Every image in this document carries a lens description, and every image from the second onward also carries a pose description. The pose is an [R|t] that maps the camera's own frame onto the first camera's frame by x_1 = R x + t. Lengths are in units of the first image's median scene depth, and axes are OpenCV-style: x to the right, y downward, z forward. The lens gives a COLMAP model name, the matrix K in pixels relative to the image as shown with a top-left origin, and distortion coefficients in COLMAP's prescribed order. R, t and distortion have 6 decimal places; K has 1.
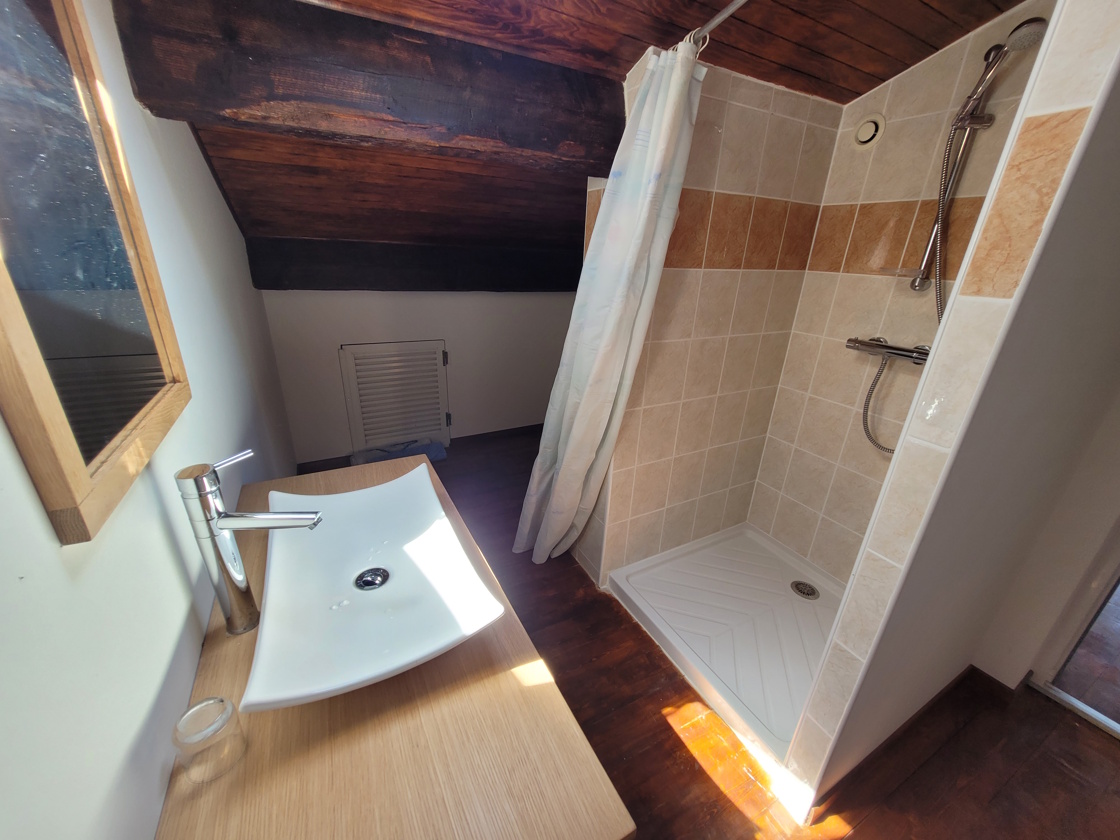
lens RADIAL K [[438.0, 0, 559.8], [0, 438.0, 425.0], [0, 0, 1]] dist [0.001143, 0.000744]
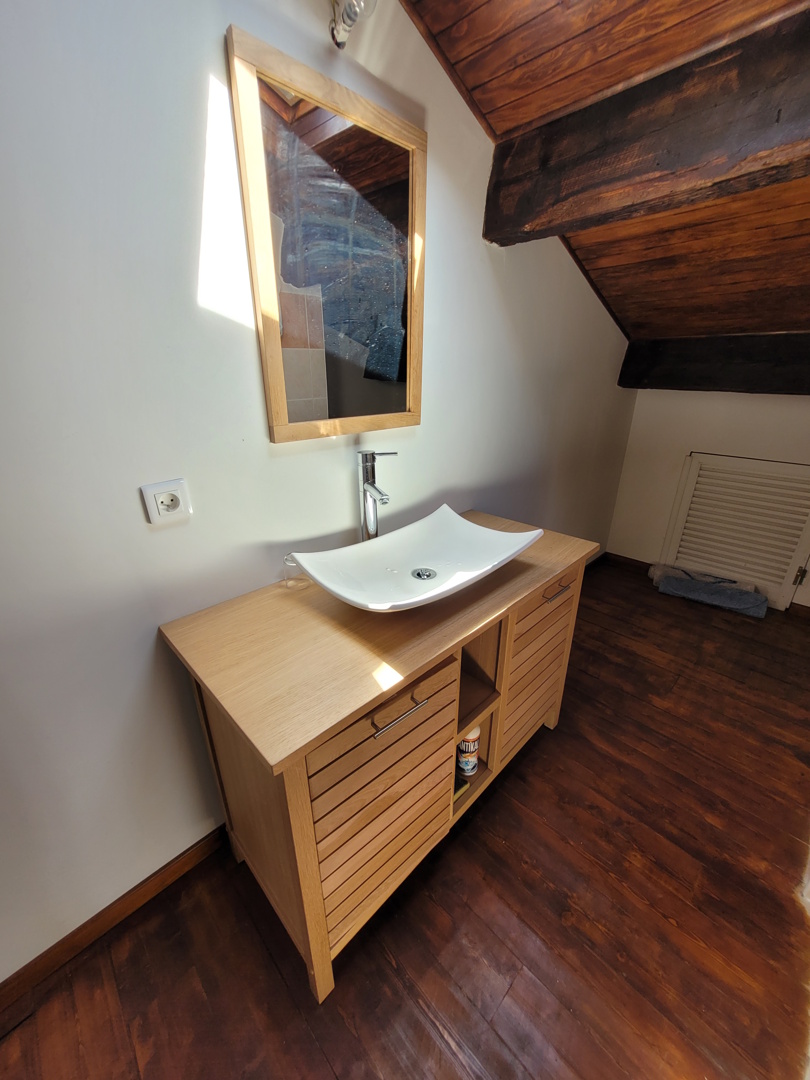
lens RADIAL K [[422.4, 0, 401.4], [0, 422.4, 540.0], [0, 0, 1]] dist [0.001143, 0.000744]
pose [[0.273843, 0.328471, -0.903945, 0.392154], [-0.342192, 0.911647, 0.227605, -0.003734], [0.898841, 0.246995, 0.362048, 0.270071]]
